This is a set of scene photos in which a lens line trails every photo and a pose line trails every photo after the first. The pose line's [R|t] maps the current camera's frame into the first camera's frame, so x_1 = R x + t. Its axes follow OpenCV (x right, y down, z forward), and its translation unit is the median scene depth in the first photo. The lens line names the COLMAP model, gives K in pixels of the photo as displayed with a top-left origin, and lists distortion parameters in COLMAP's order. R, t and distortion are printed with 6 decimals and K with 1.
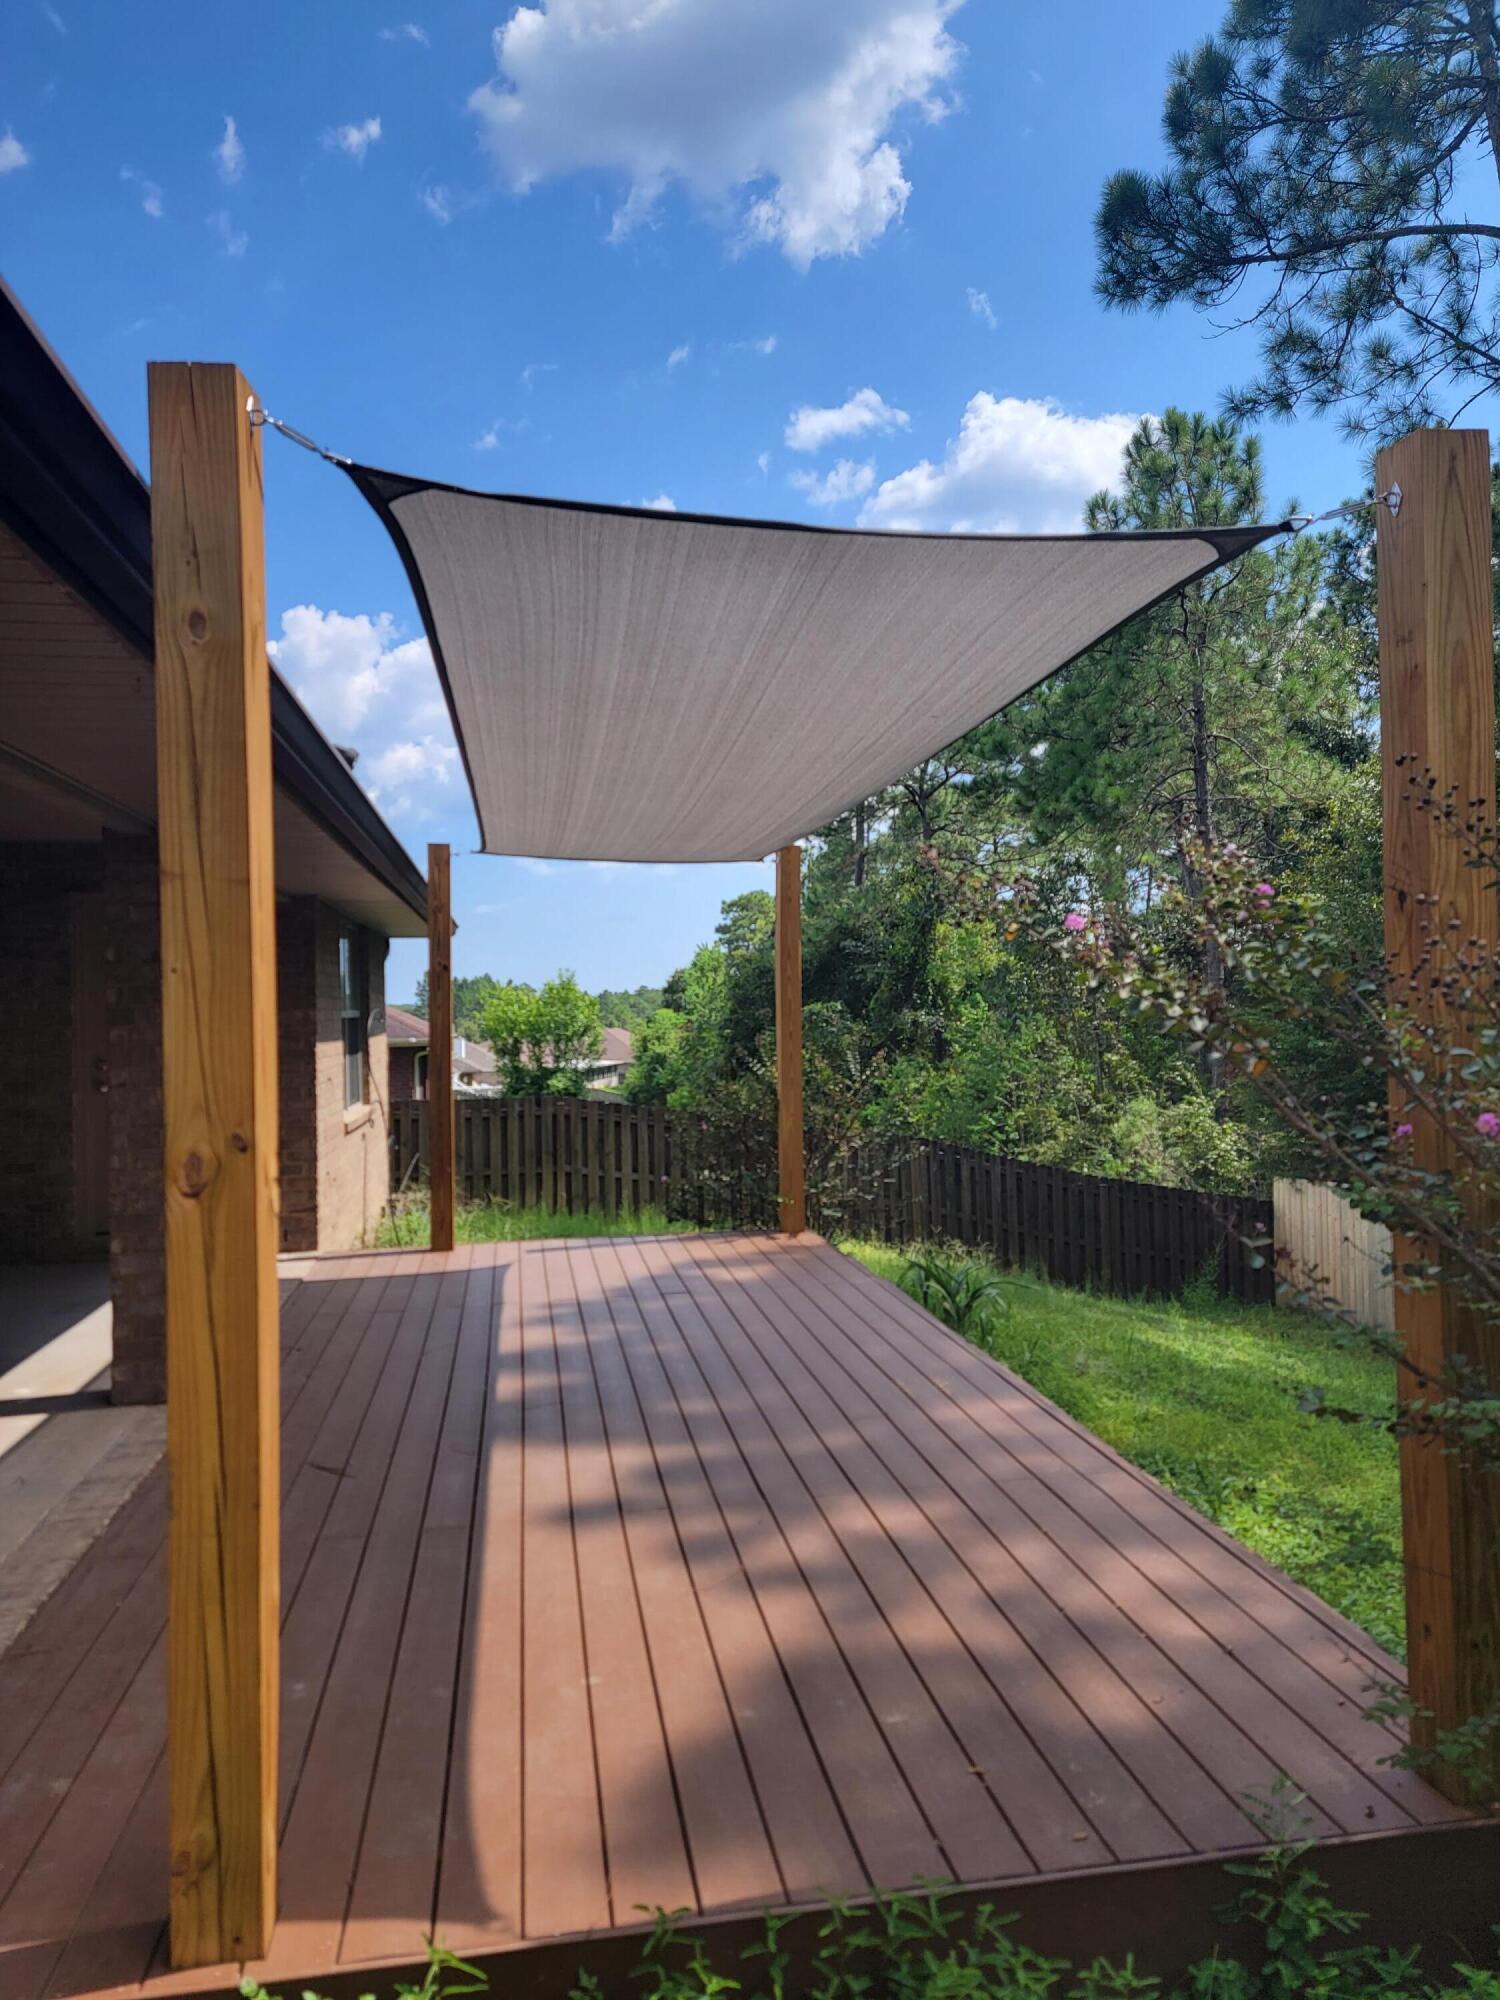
lens RADIAL K [[1397.3, 0, 751.4], [0, 1397.3, 1000.4], [0, 0, 1]] dist [0.065524, -0.051374]
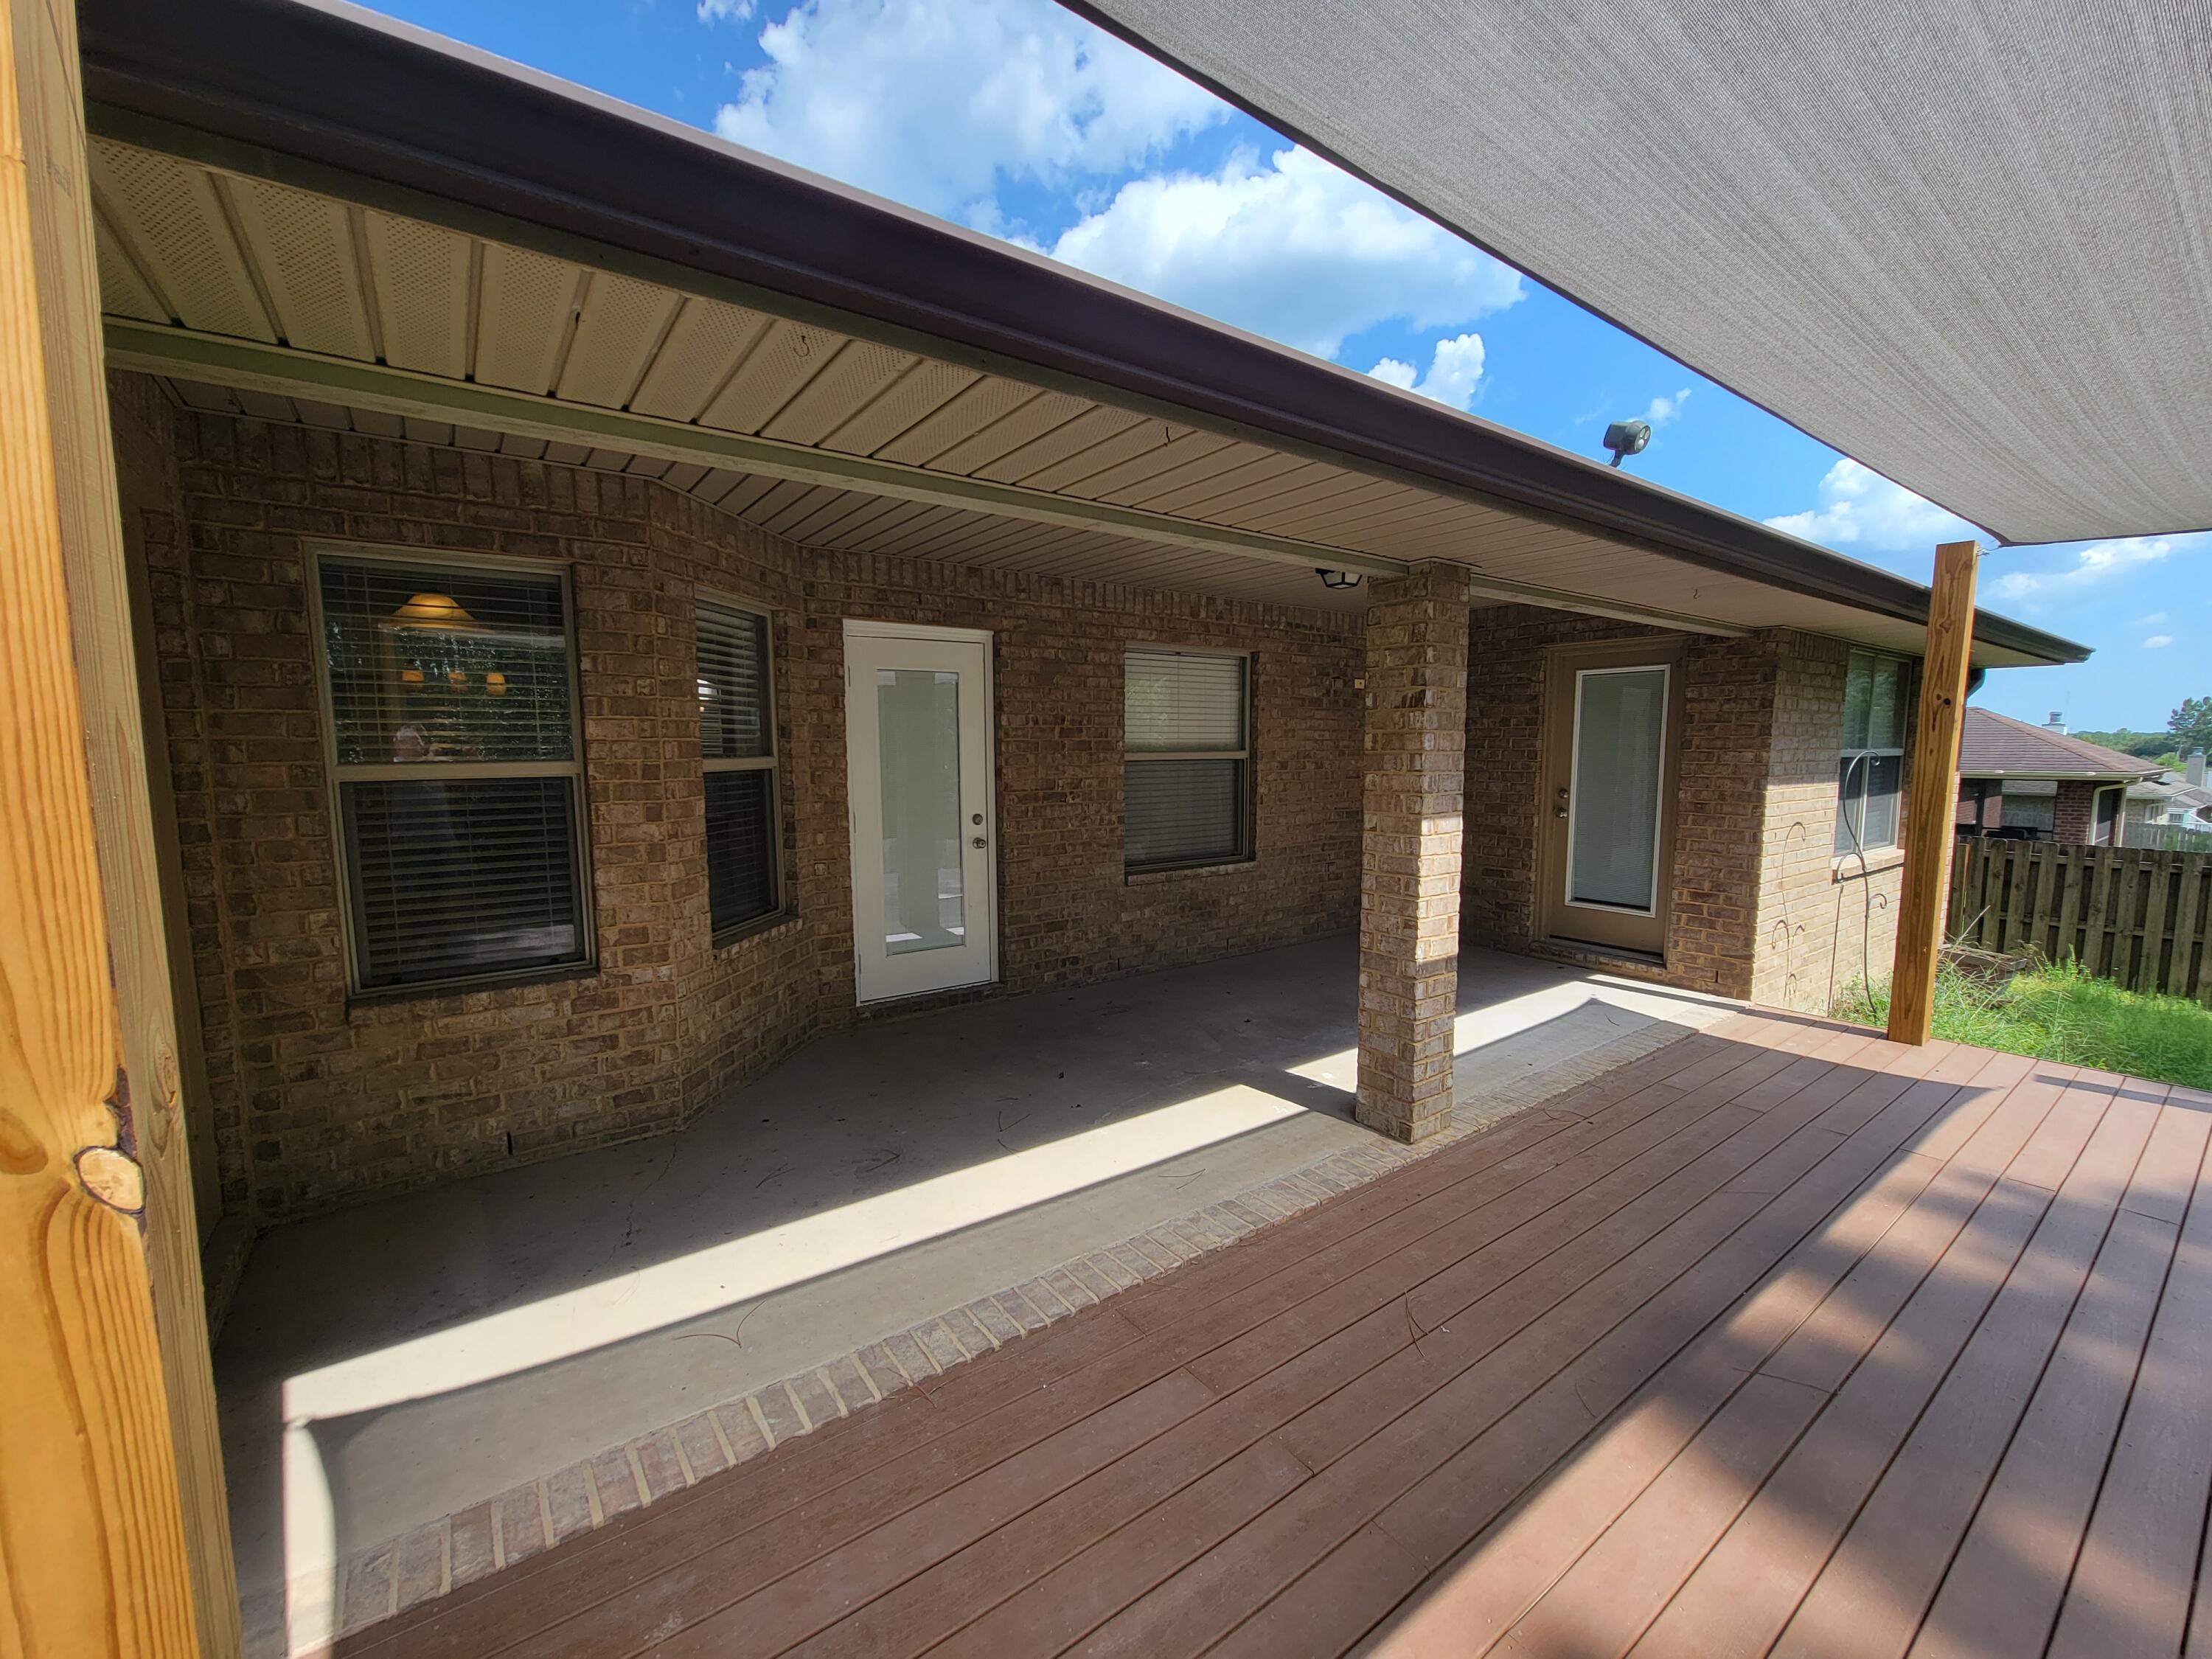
lens RADIAL K [[902.3, 0, 1108.2], [0, 902.3, 836.6], [0, 0, 1]] dist [-0.002479, -0.000802]
pose [[0.444980, 0.108394, -0.888957, 0.035567], [-0.000748, 0.992693, 0.120668, -0.009004], [0.895540, -0.053030, 0.441809, 0.356665]]
